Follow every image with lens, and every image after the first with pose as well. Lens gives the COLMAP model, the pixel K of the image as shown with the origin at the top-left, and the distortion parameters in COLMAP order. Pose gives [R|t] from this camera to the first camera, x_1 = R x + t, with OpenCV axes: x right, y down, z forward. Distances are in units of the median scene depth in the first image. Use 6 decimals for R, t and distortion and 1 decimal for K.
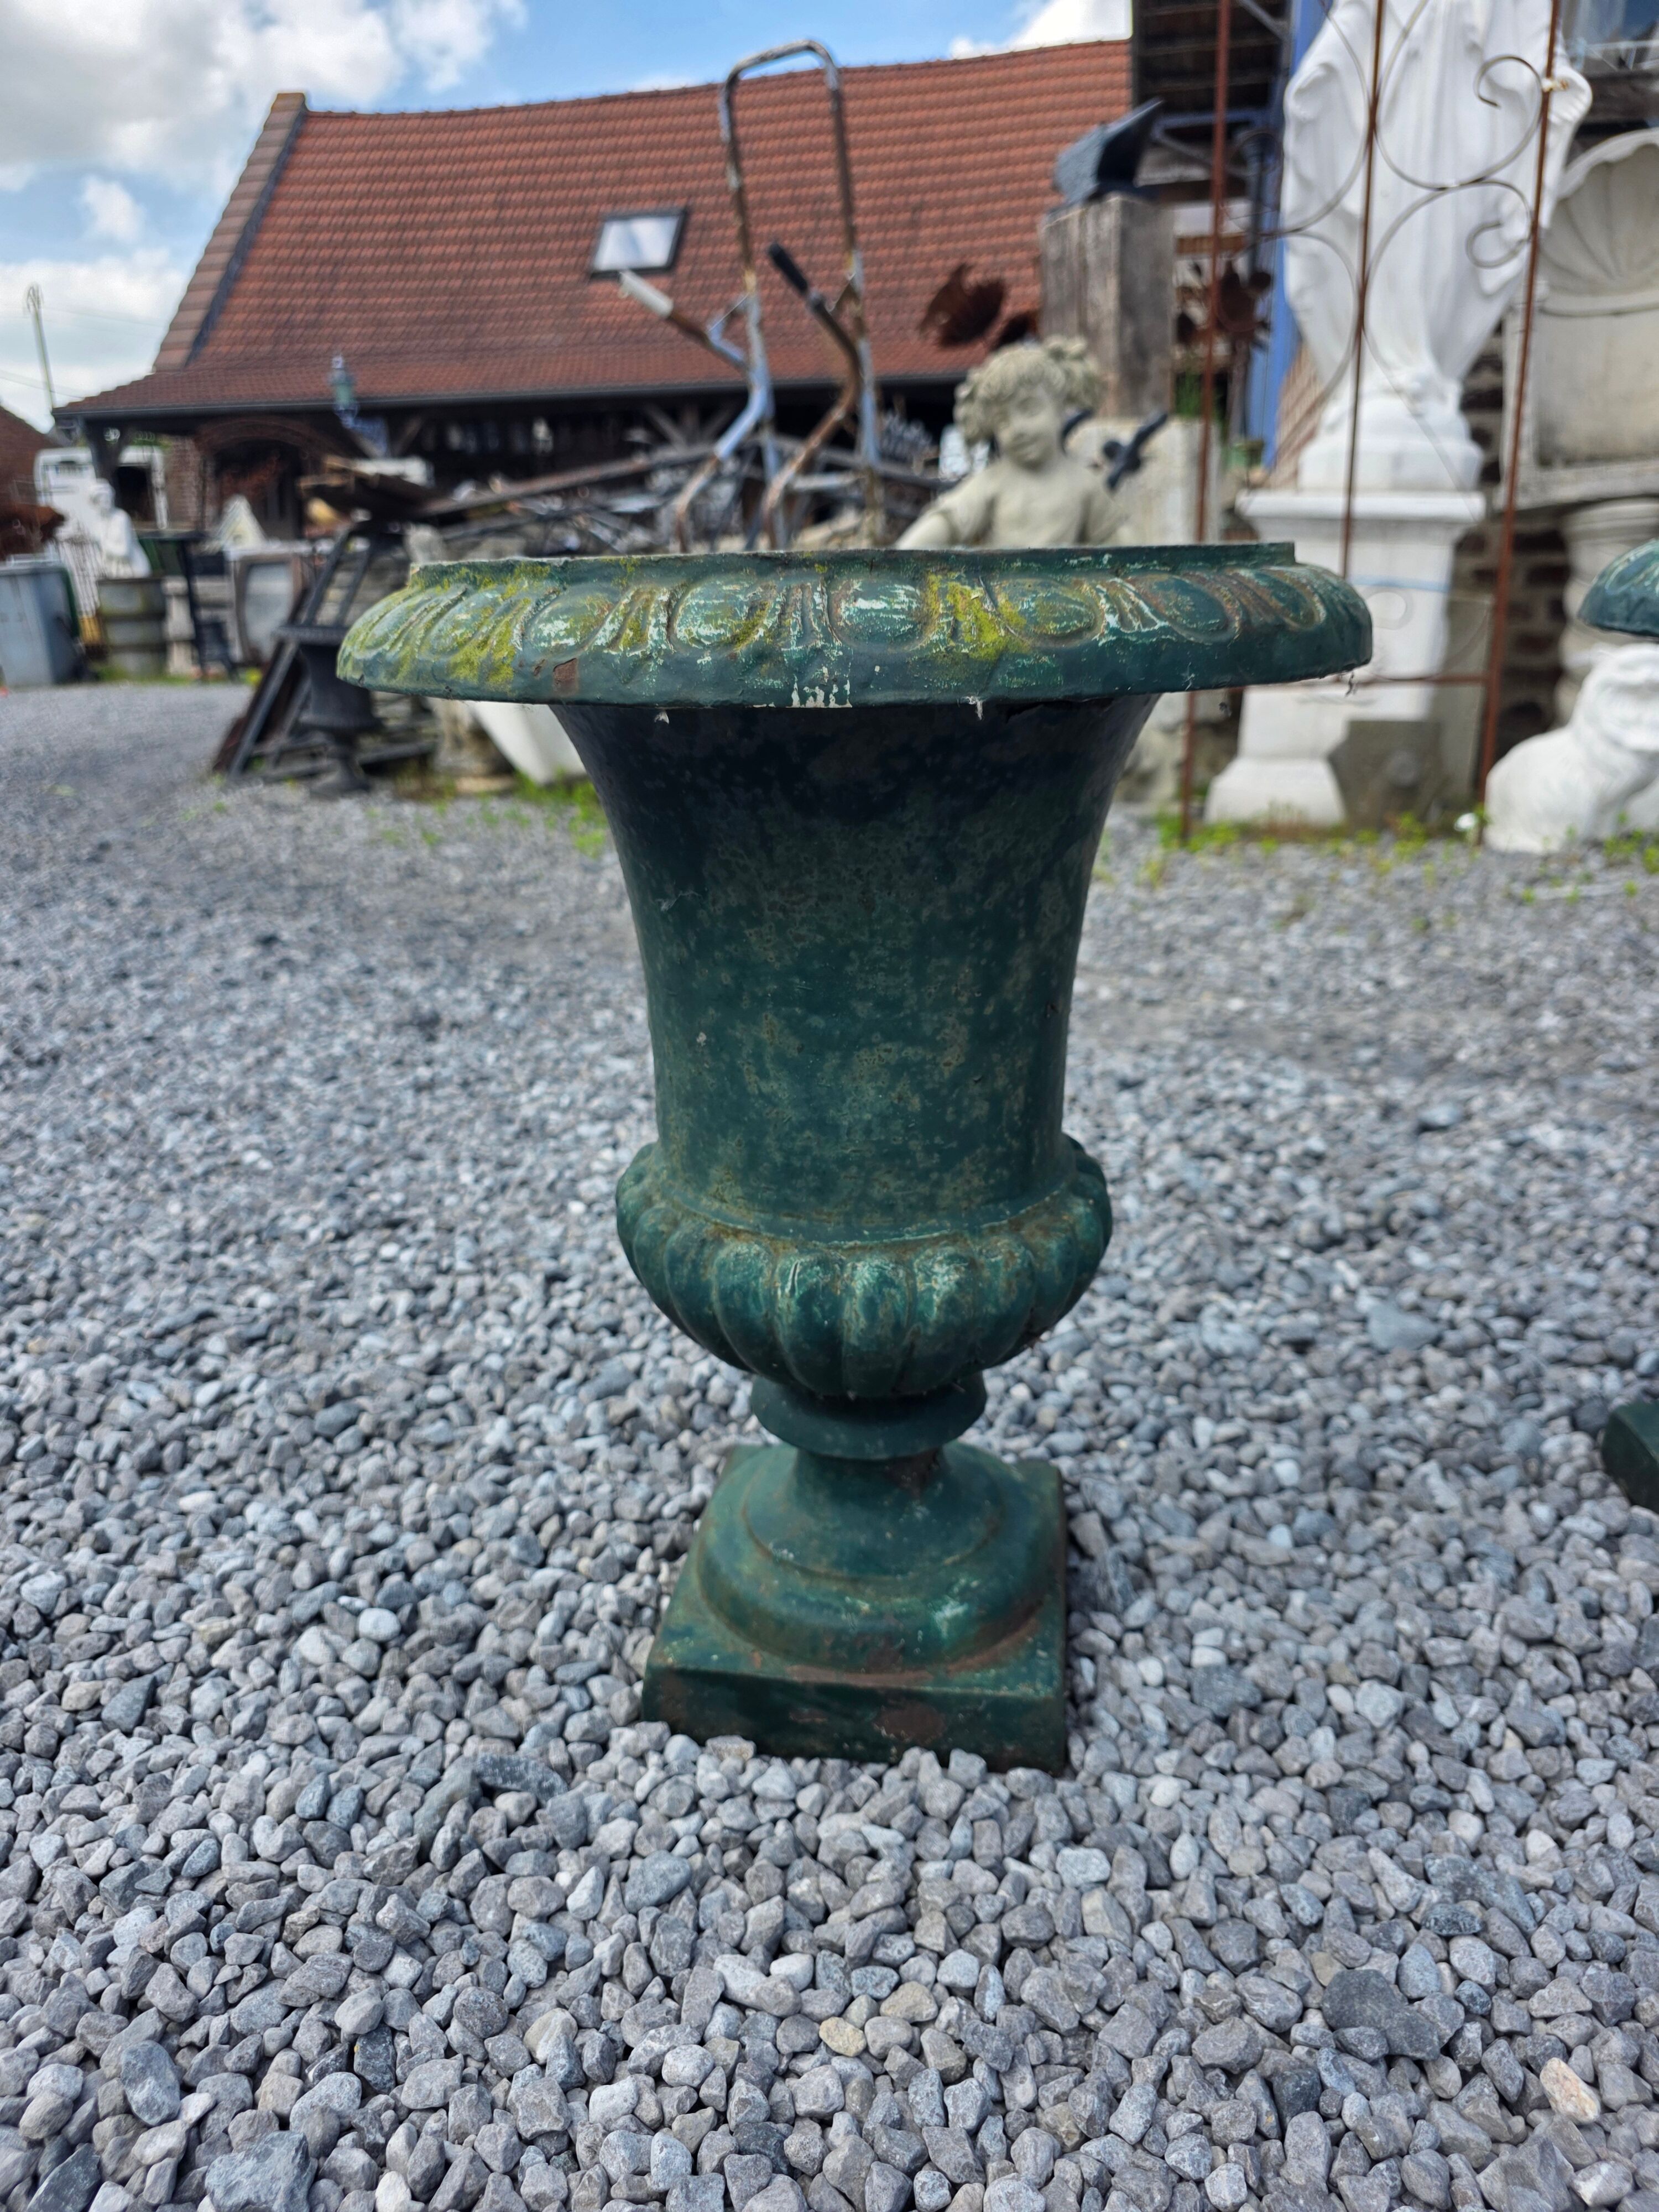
lens RADIAL K [[1515.5, 0, 830.0], [0, 1515.5, 1122.0], [0, 0, 1]] dist [0.029622, -0.042503]
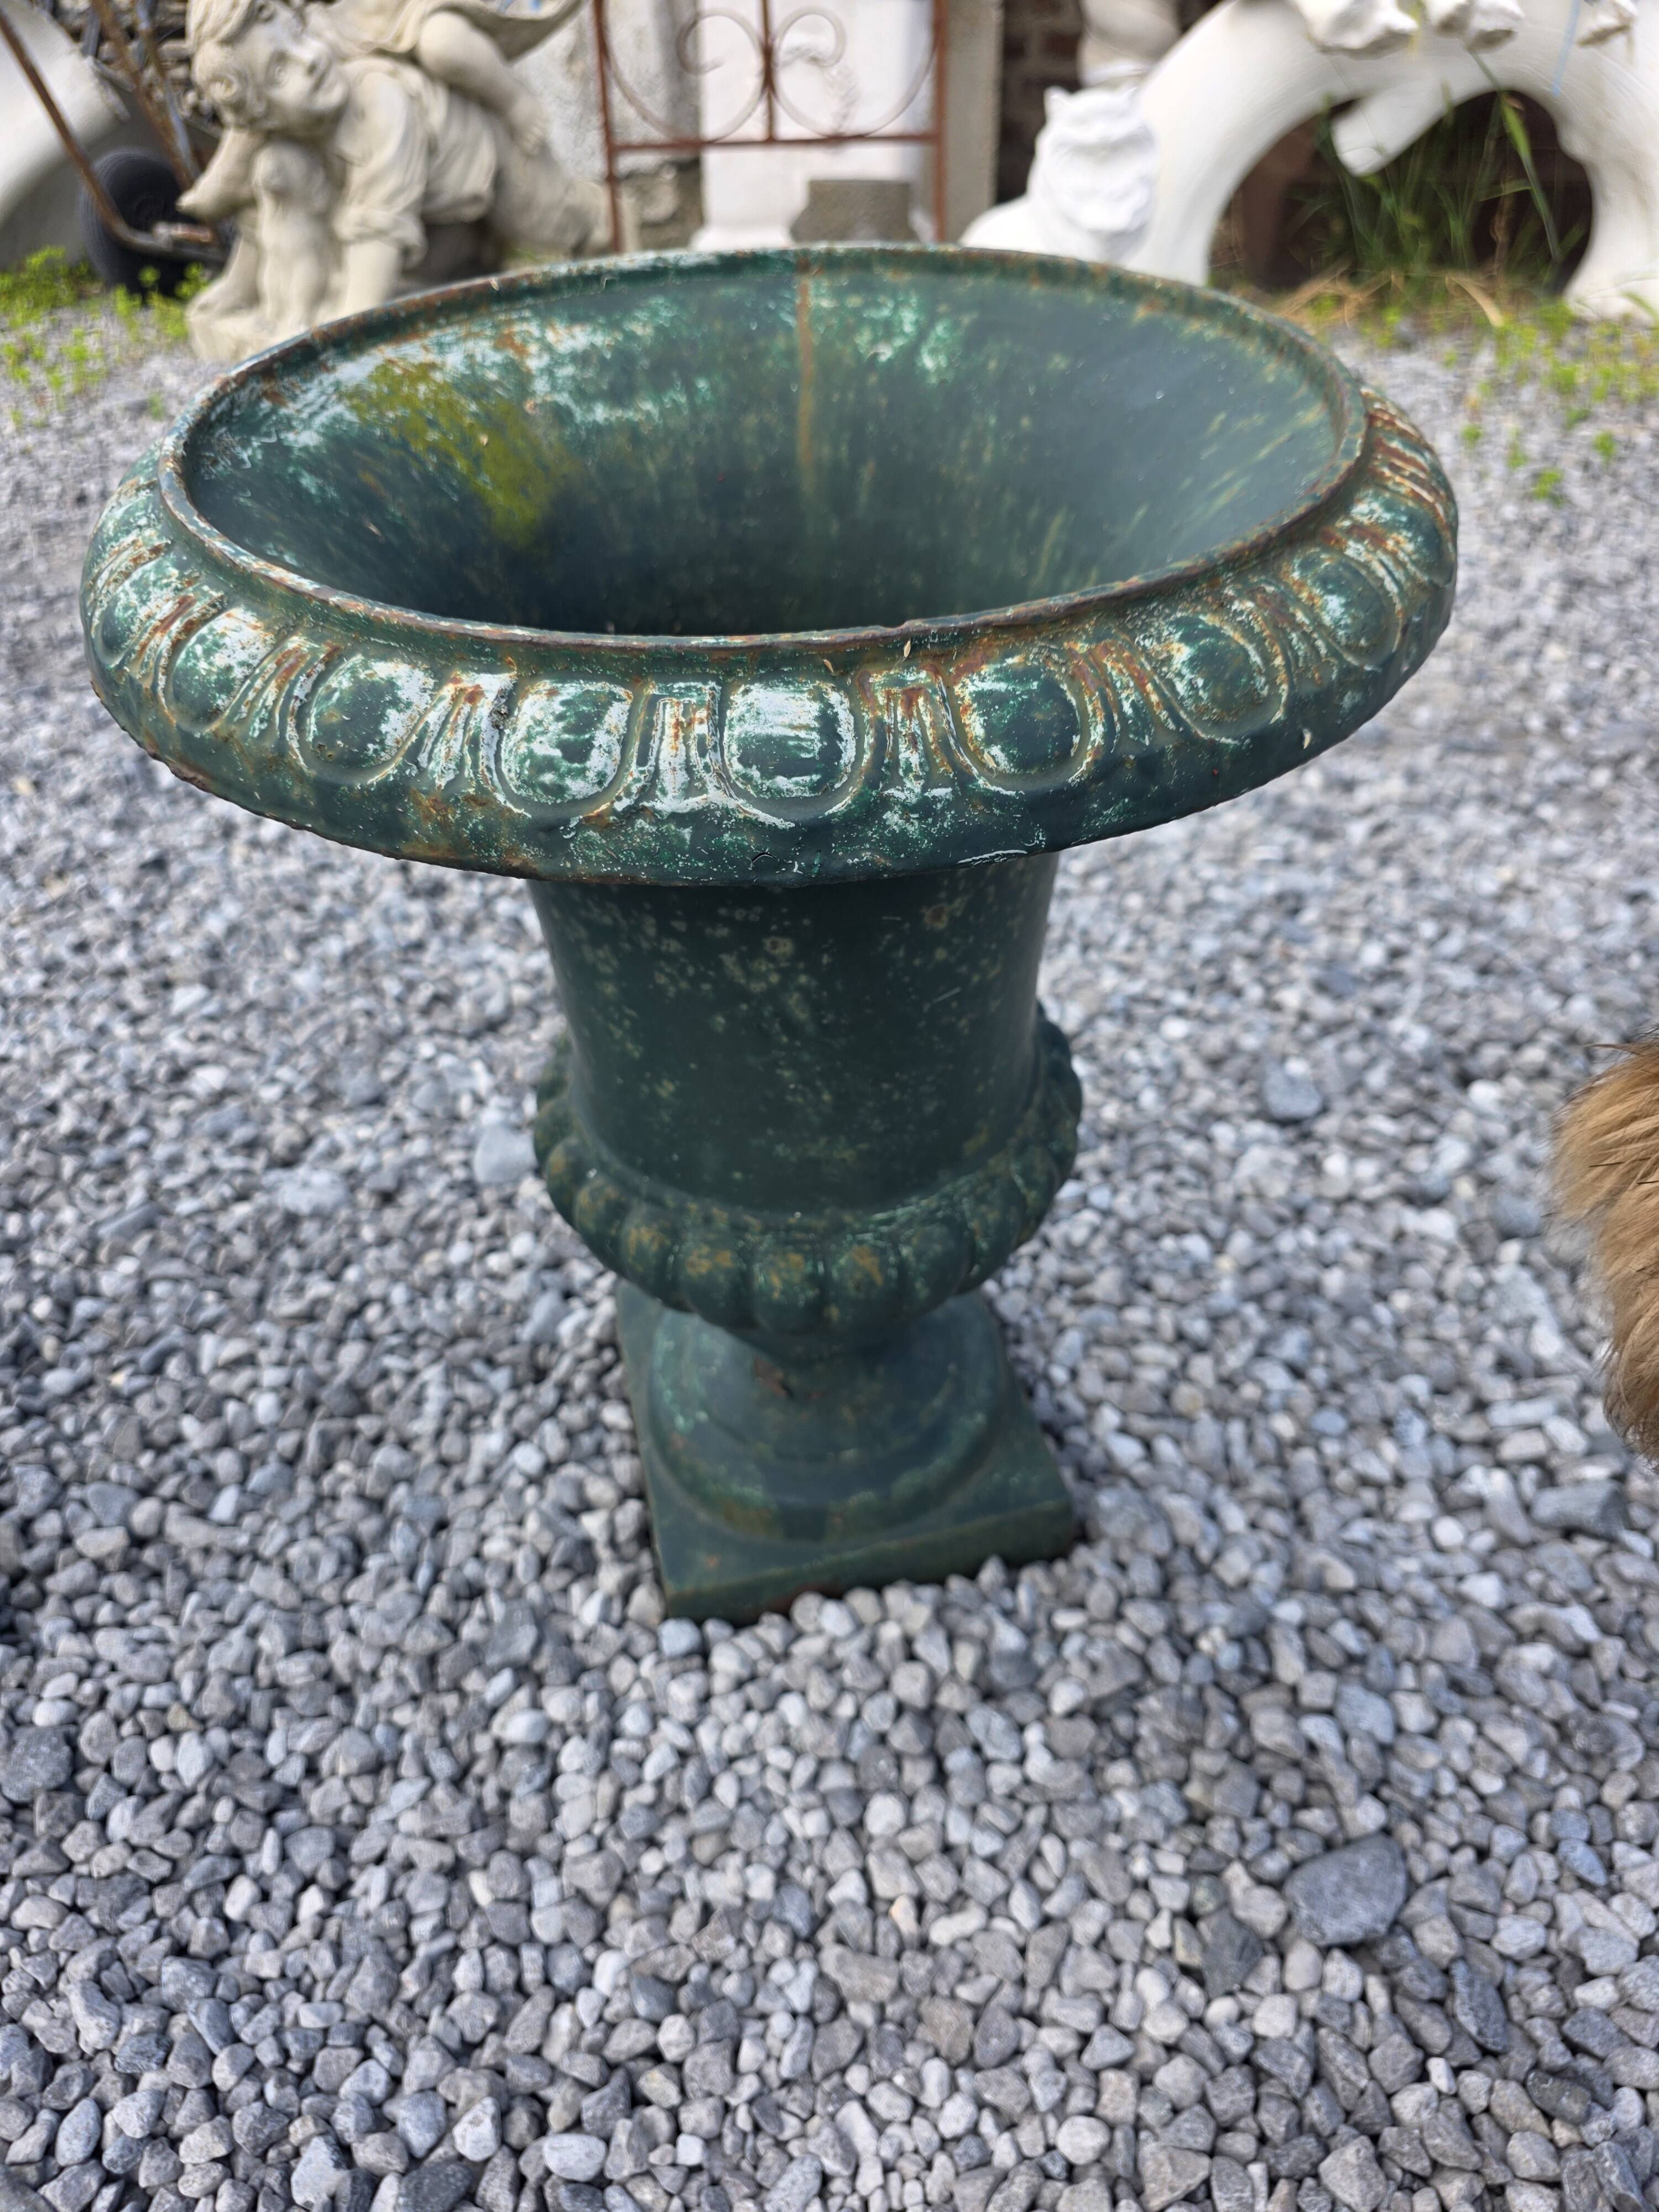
lens RADIAL K [[1525.4, 0, 836.2], [0, 1525.4, 1115.0], [0, 0, 1]] dist [0.015481, -0.022841]
pose [[0.977328, -0.133481, 0.164353, 0.569721], [0.070895, 0.937742, 0.340020, -0.251389], [-0.199507, -0.320659, 0.925945, 0.152669]]
